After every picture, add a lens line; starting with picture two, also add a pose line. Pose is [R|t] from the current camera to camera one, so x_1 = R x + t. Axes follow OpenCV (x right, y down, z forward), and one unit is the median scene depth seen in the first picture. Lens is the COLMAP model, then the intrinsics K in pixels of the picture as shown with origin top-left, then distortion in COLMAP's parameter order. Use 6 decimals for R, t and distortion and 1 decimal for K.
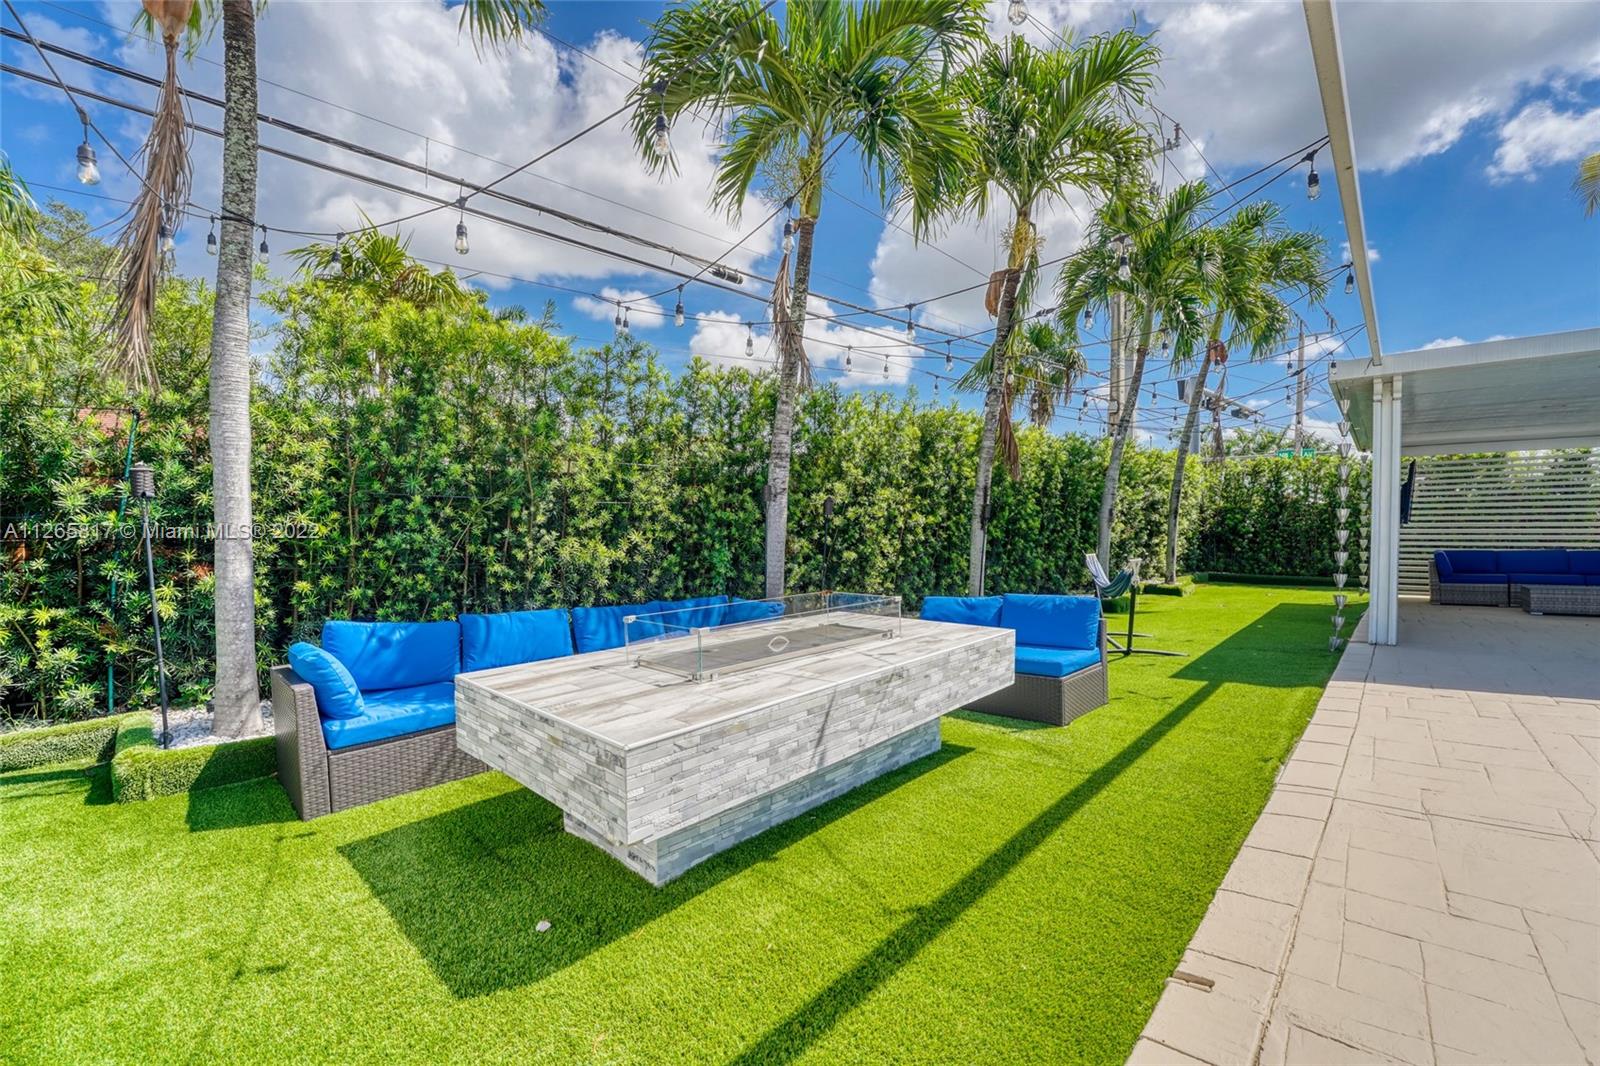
lens RADIAL K [[654.1, 0, 796.9], [0, 654.1, 535.5], [0, 0, 1]] dist [-0.023095, 0.000882]
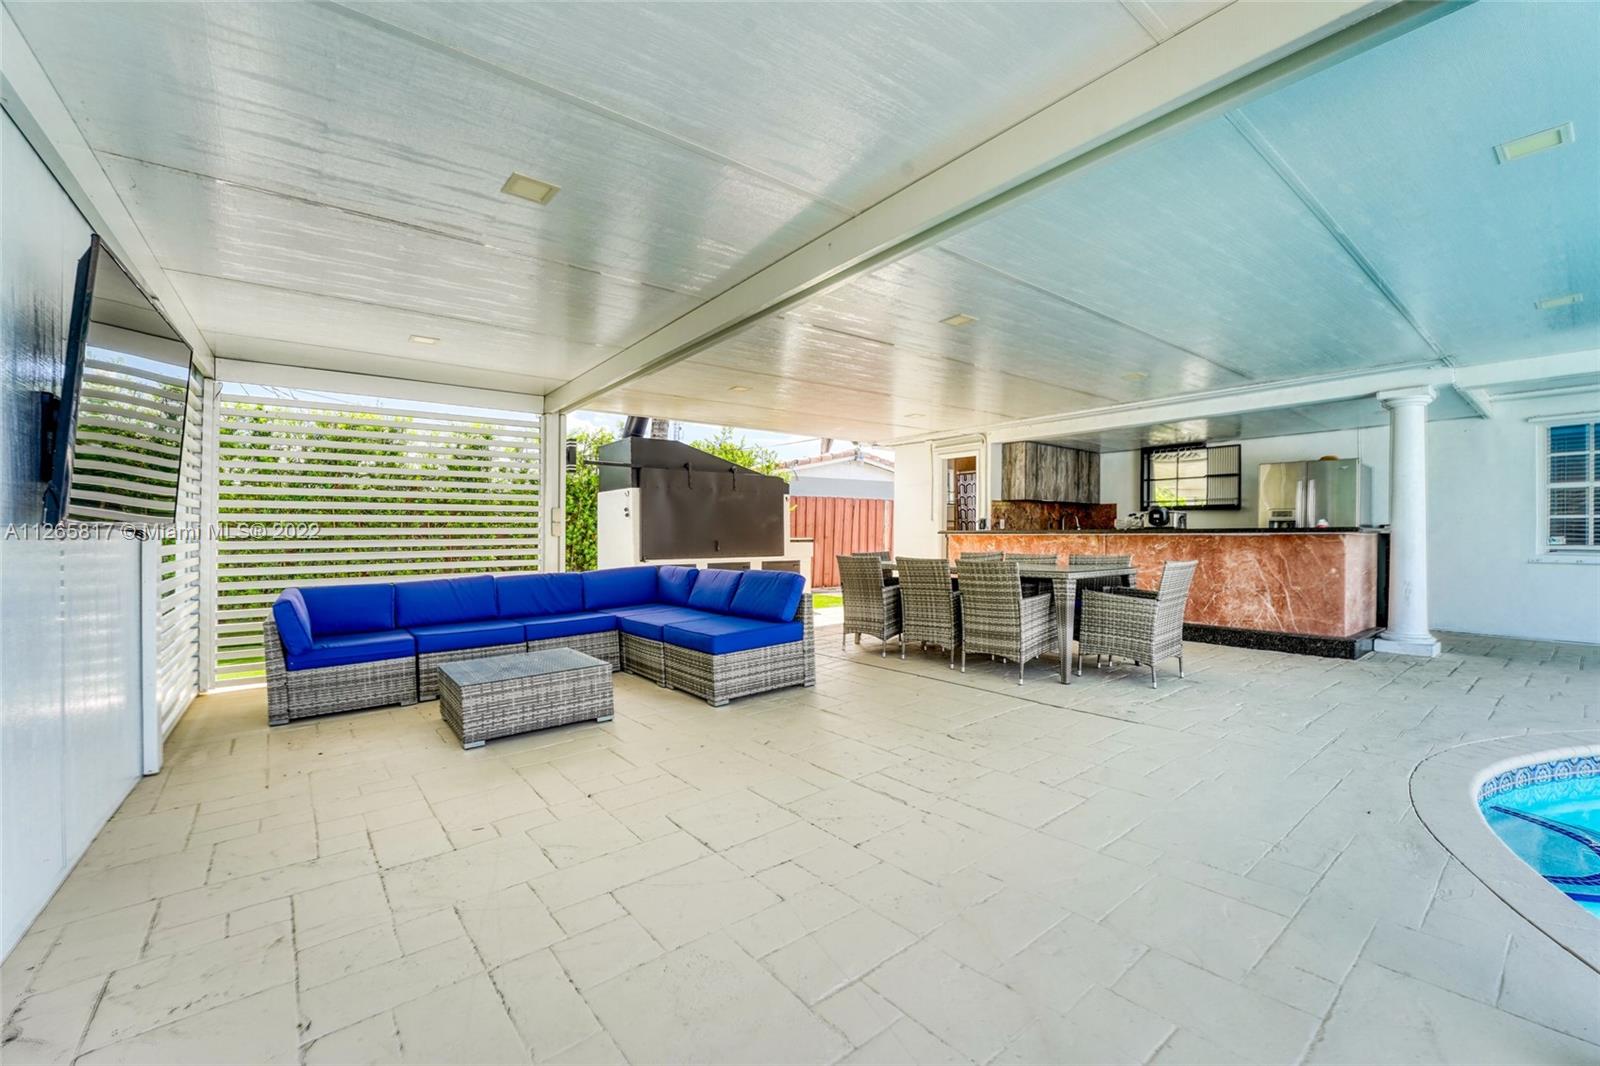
lens RADIAL K [[654.1, 0, 793.0], [0, 654.1, 533.2], [0, 0, 1]] dist [-0.023095, 0.000882]
pose [[0.182610, -0.001073, 0.983185, 0.988016], [0.014033, 0.999900, -0.001515, -0.019725], [-0.983085, 0.014074, 0.182607, 0.901721]]
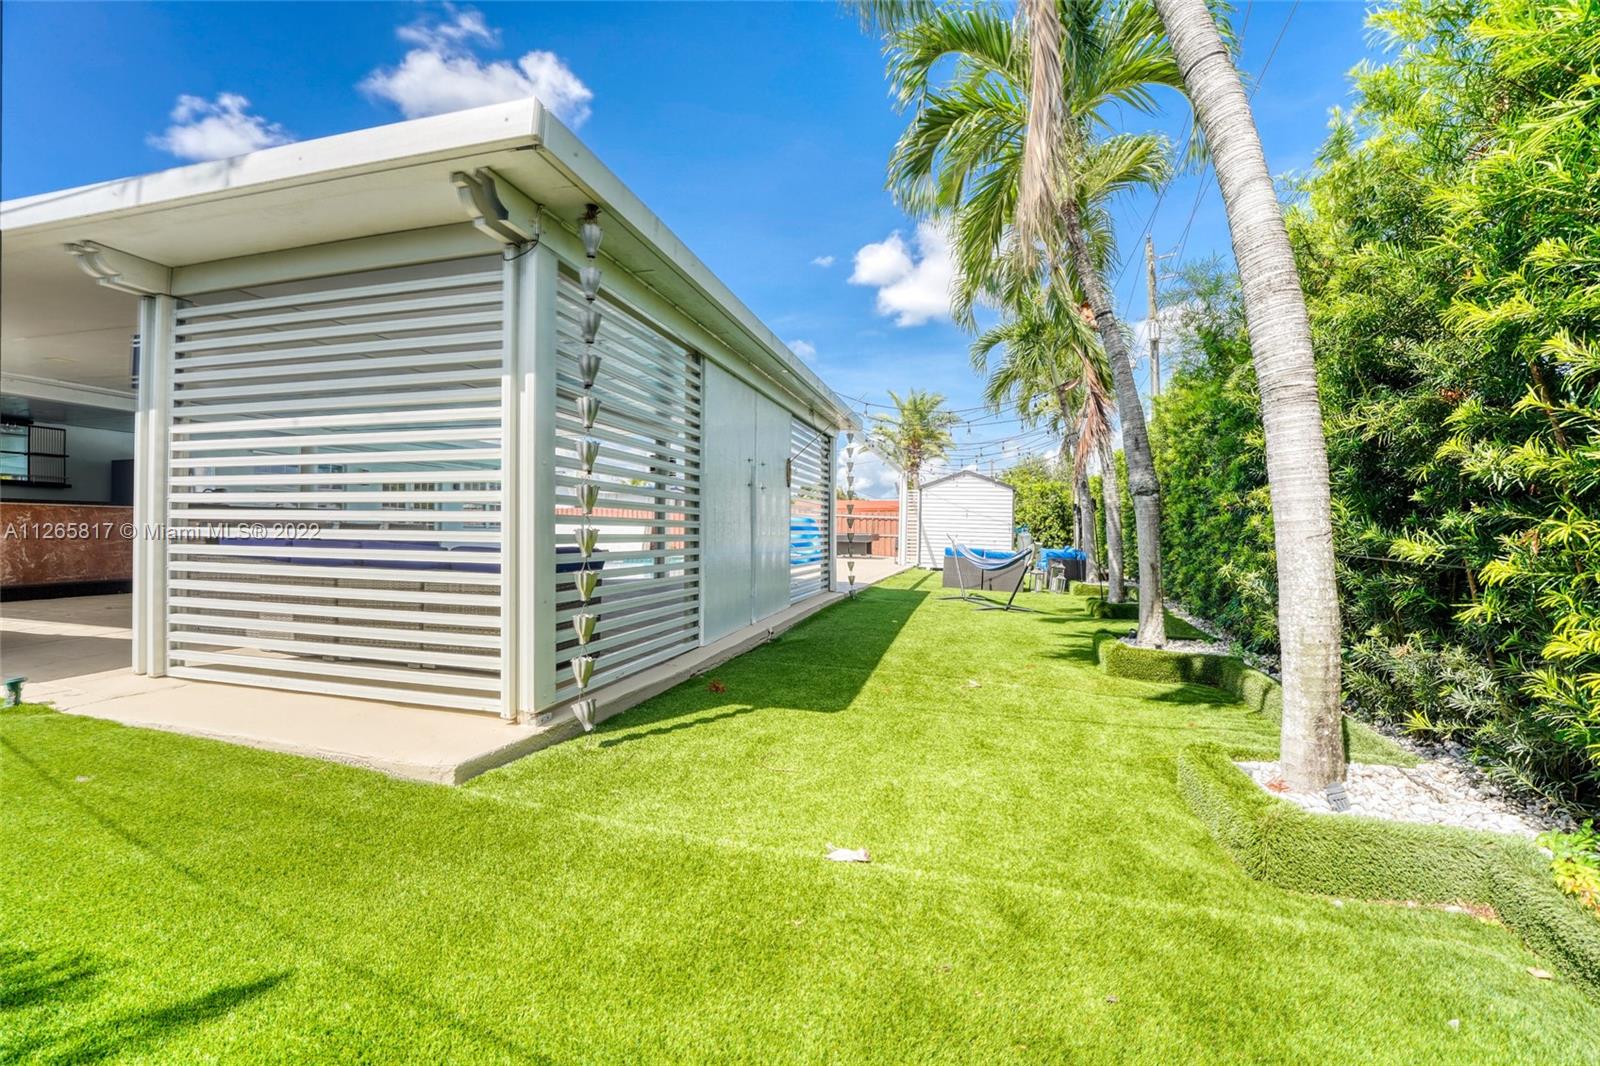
lens RADIAL K [[654.1, 0, 806.0], [0, 654.1, 530.6], [0, 0, 1]] dist [-0.023095, 0.000882]
pose [[-0.887282, -0.006766, -0.461177, 1.651485], [-0.011746, 0.999900, 0.007930, 0.008511], [0.461077, 0.012453, -0.887273, 2.336665]]
